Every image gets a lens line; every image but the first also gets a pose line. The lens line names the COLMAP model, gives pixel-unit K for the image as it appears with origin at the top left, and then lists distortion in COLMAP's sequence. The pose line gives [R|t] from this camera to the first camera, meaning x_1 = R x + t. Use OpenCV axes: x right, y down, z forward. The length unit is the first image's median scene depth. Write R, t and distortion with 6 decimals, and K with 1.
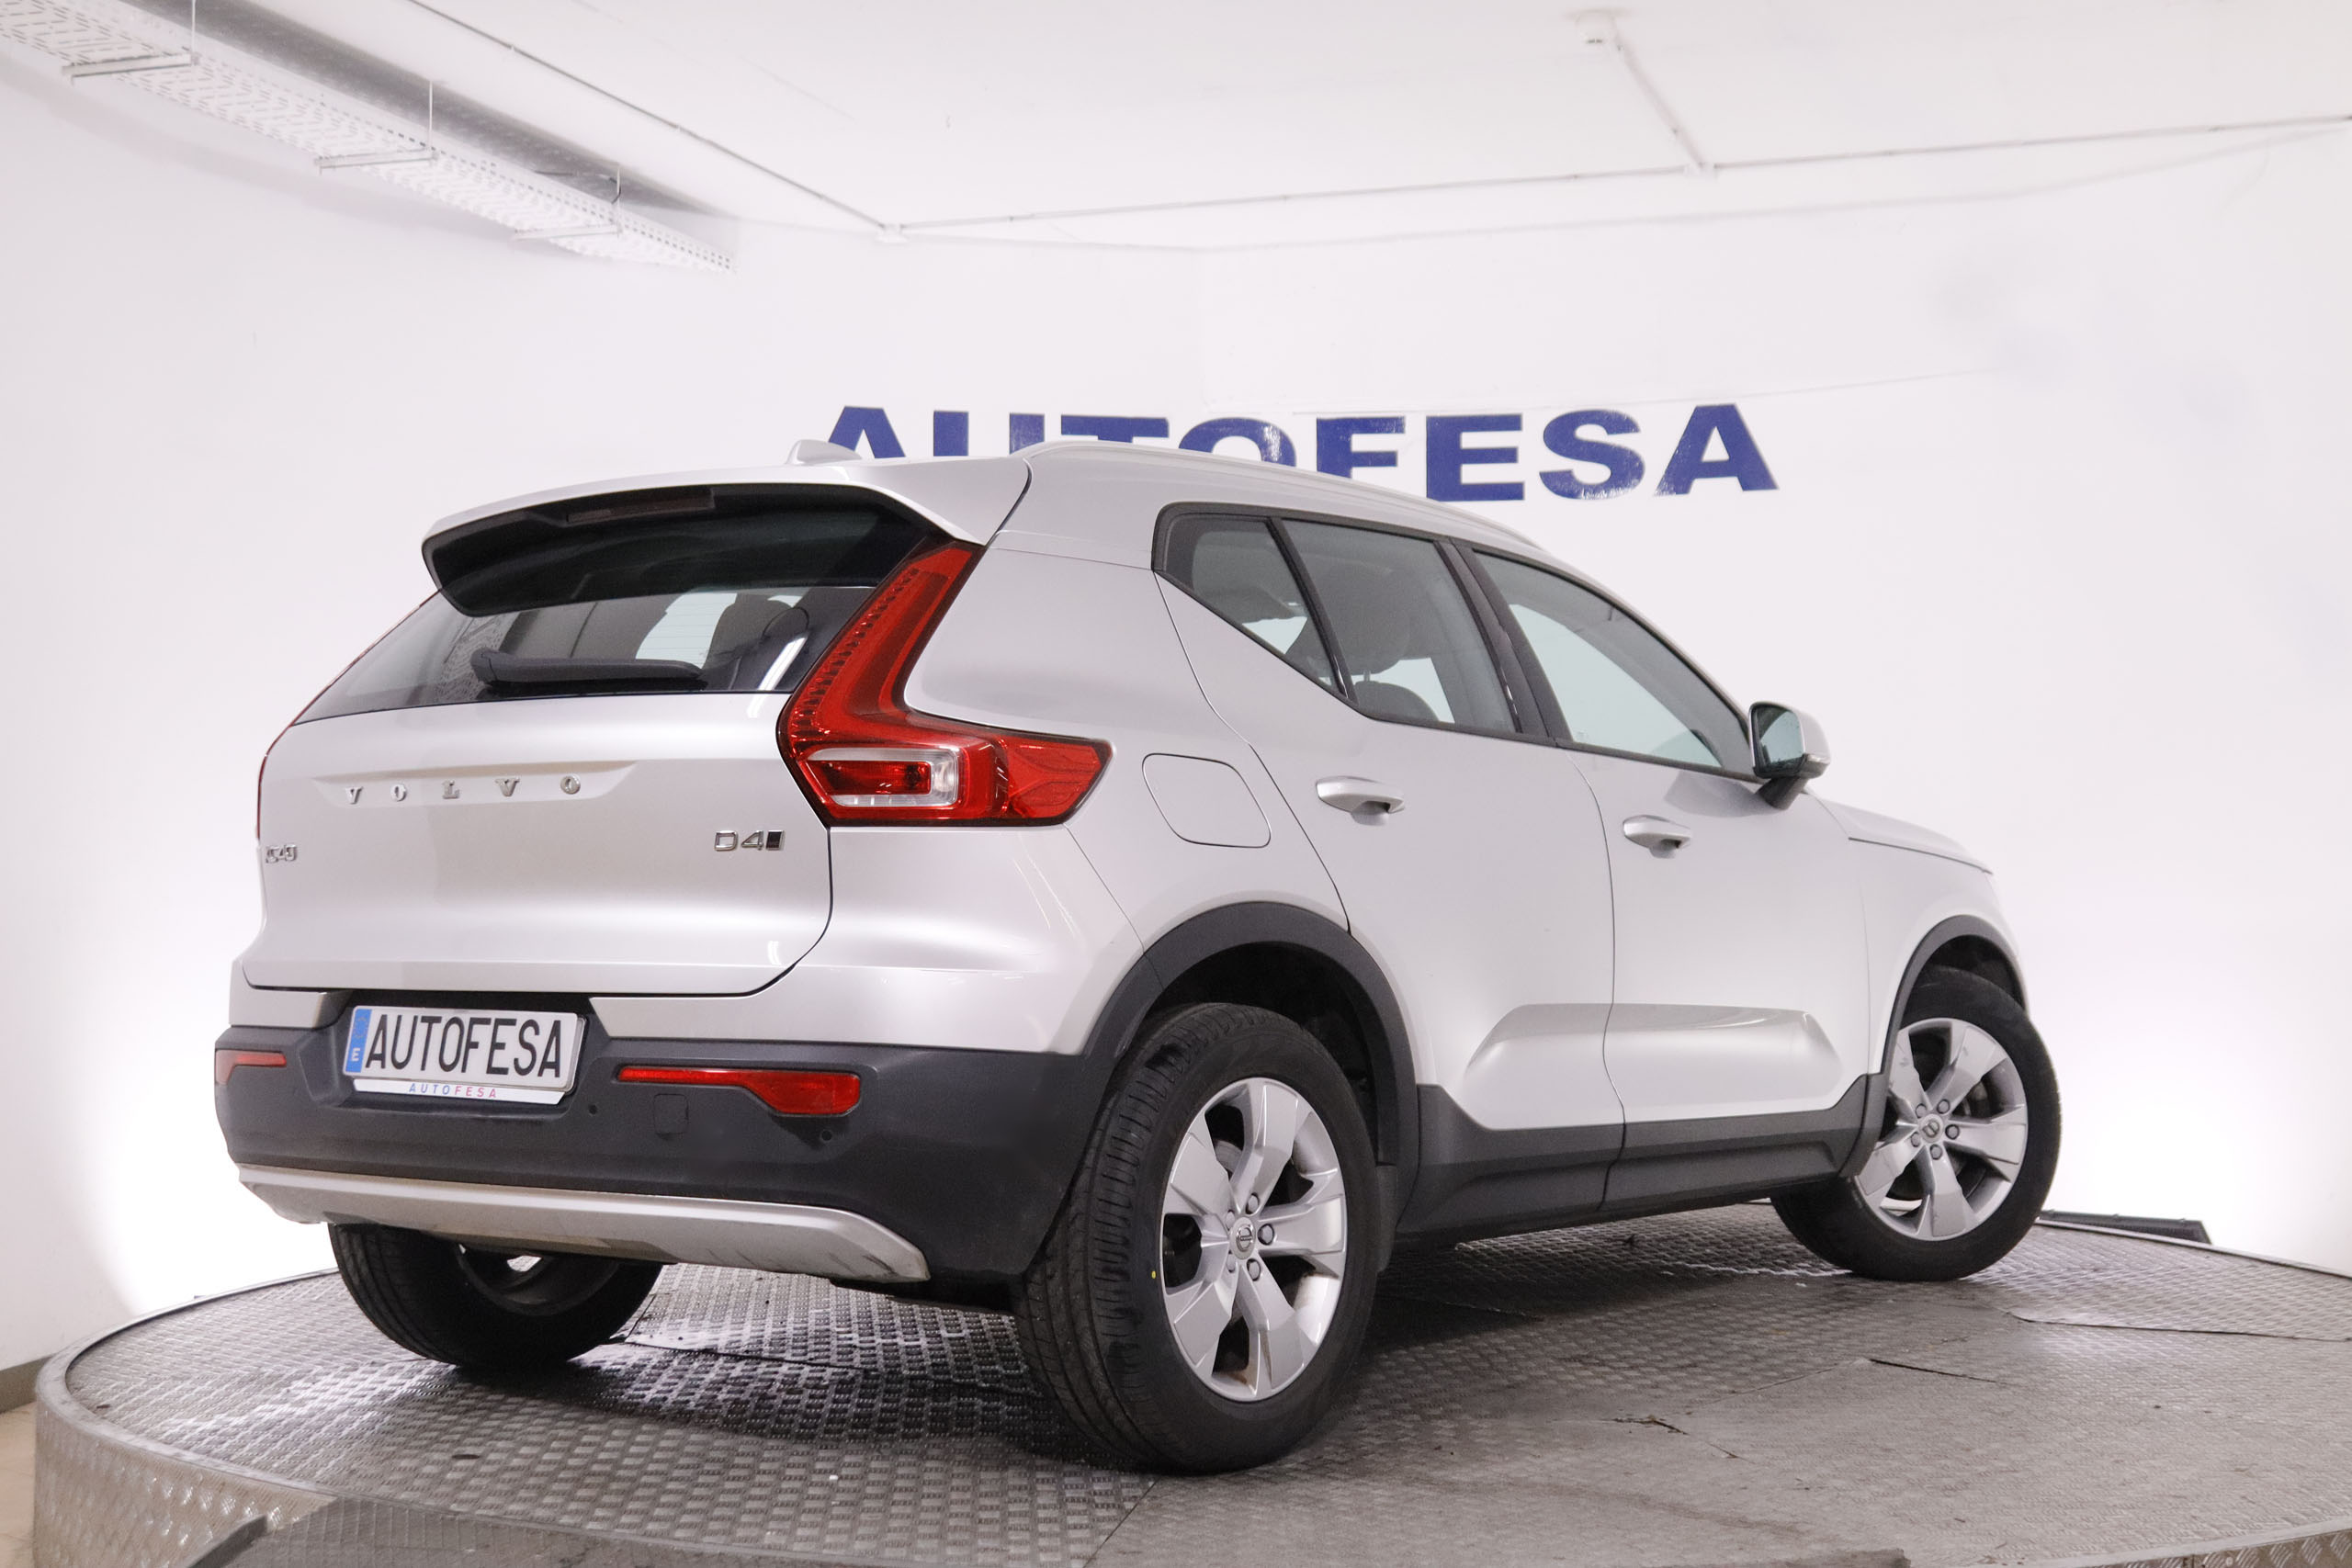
lens RADIAL K [[3016.9, 0, 1178.9], [0, 3016.9, 728.4], [0, 0, 1]] dist [-0.083406, 0.100792]
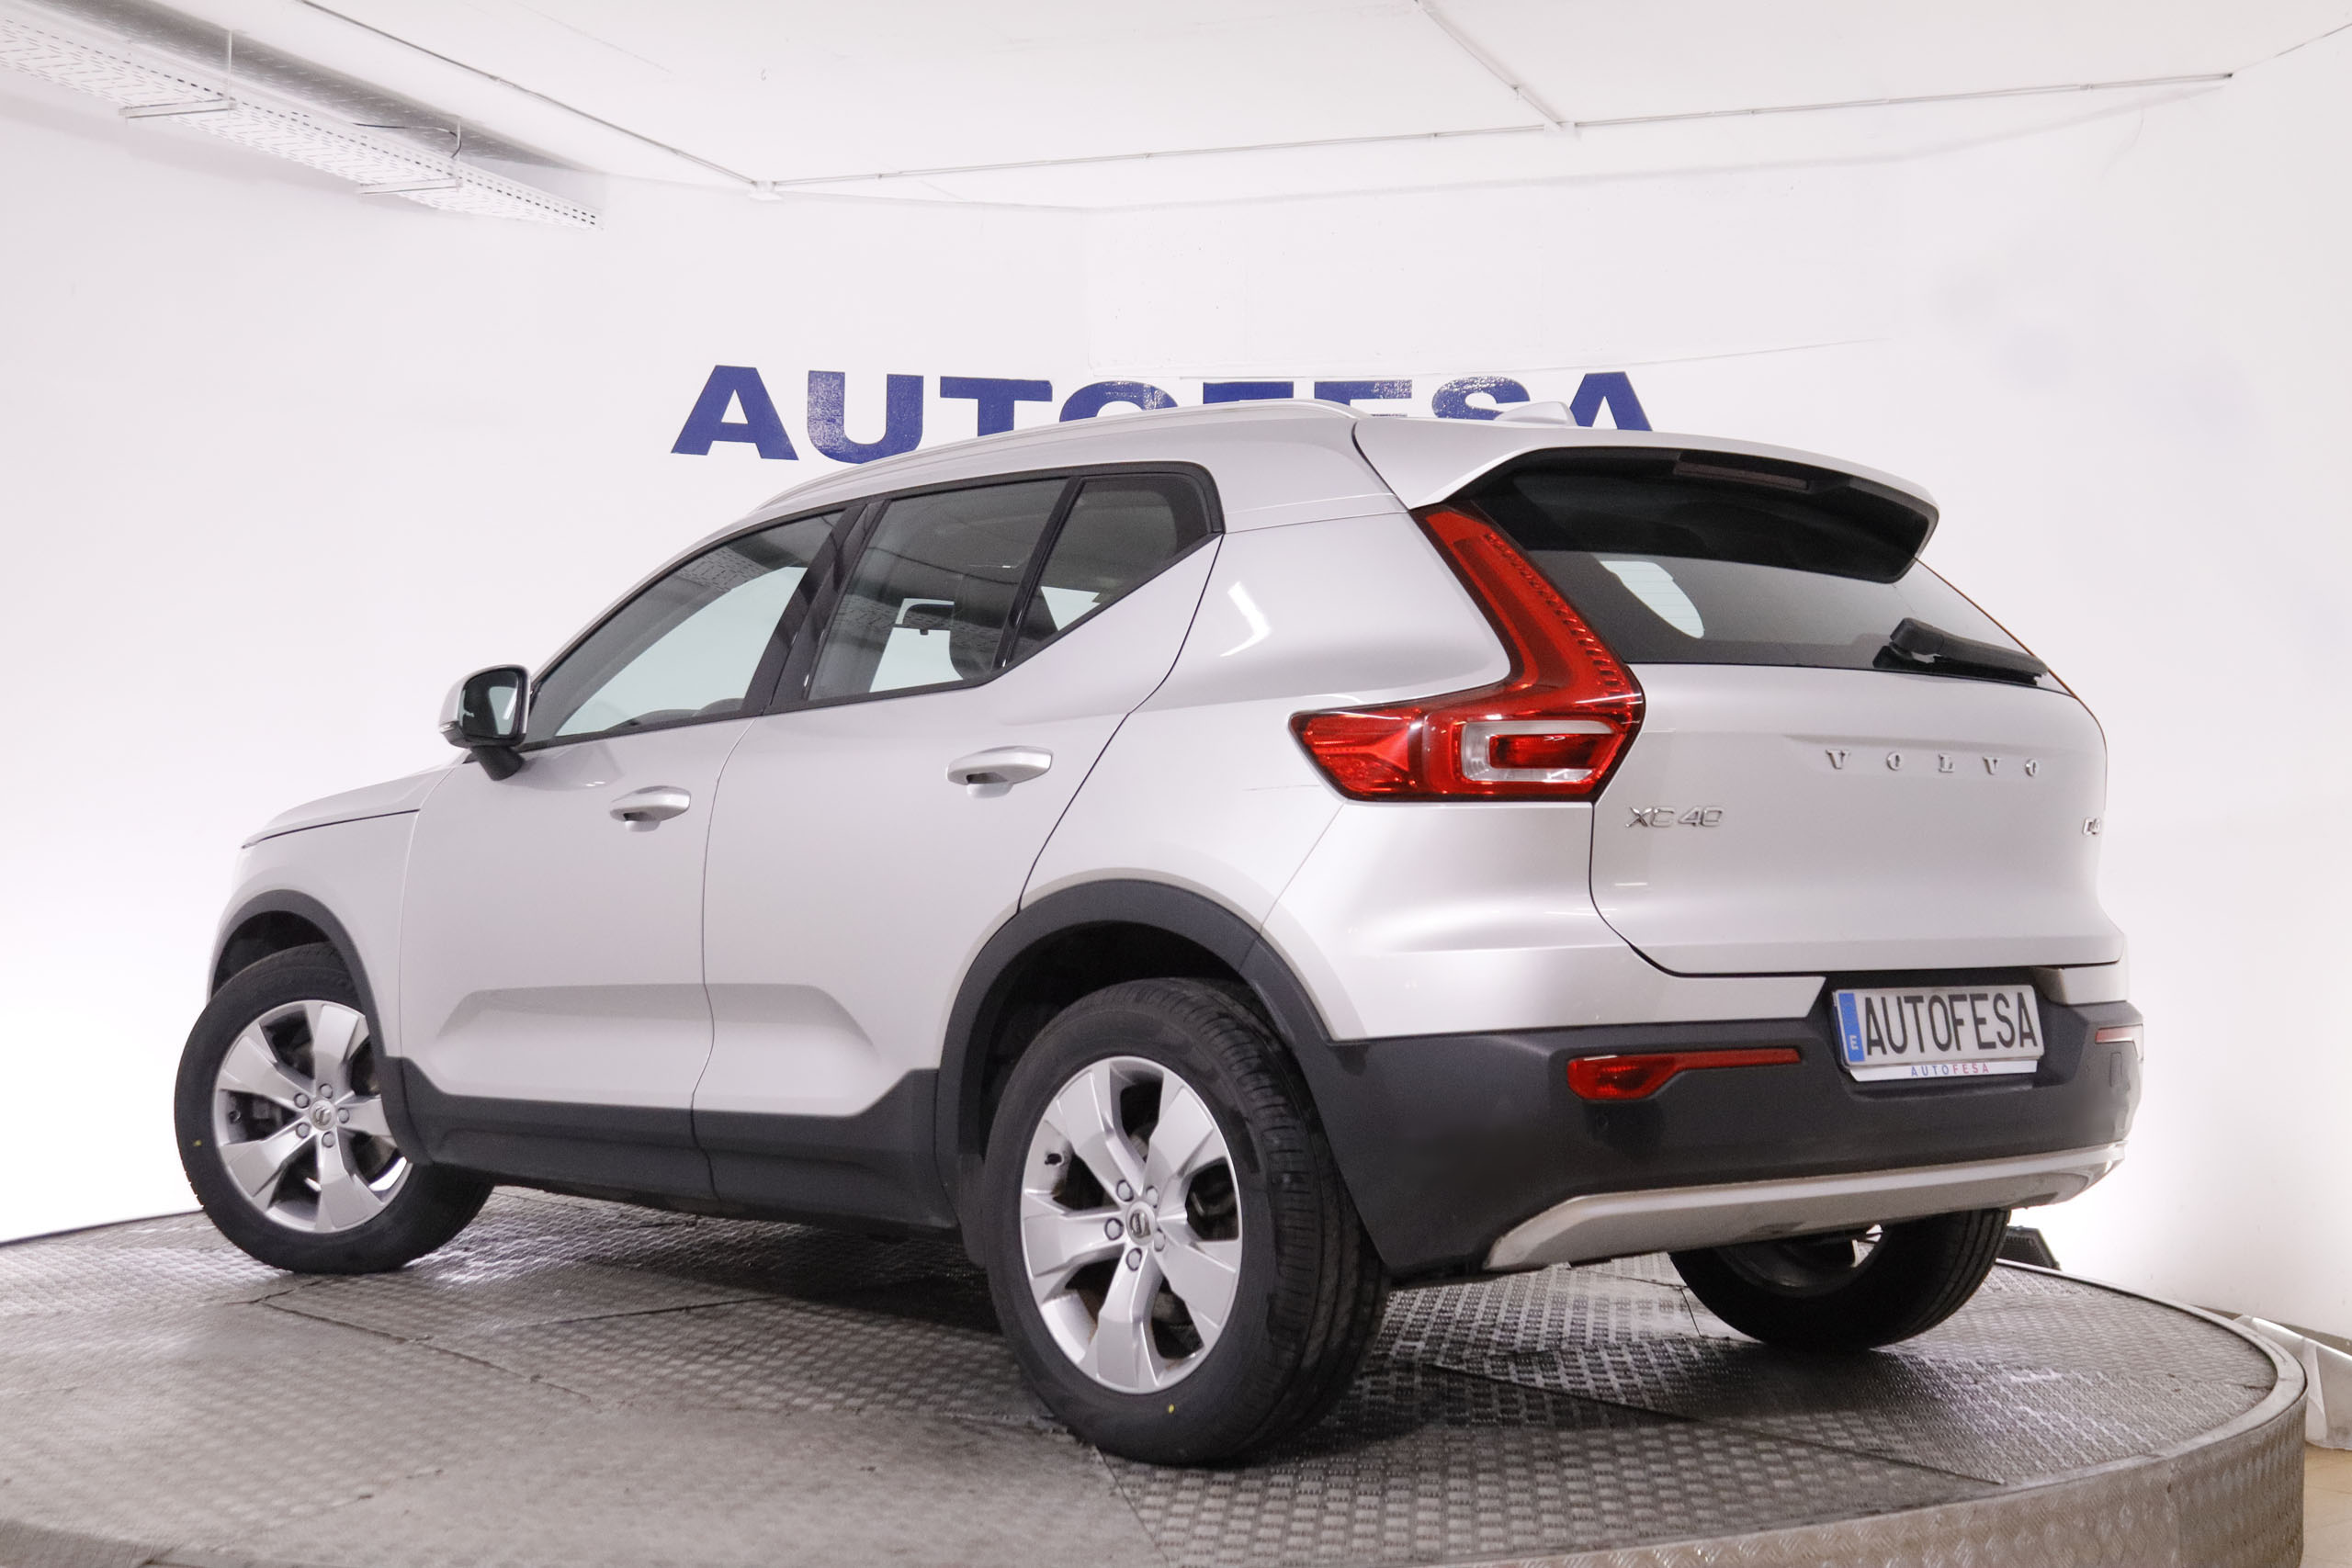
lens RADIAL K [[3016.9, 0, 1178.9], [0, 3016.9, 728.4], [0, 0, 1]] dist [-0.083406, 0.100792]
pose [[0.998234, 0.017201, -0.056856, 0.109308], [-0.016731, 0.999822, 0.008745, 0.000992], [0.056997, -0.007778, 0.998344, 0.024732]]
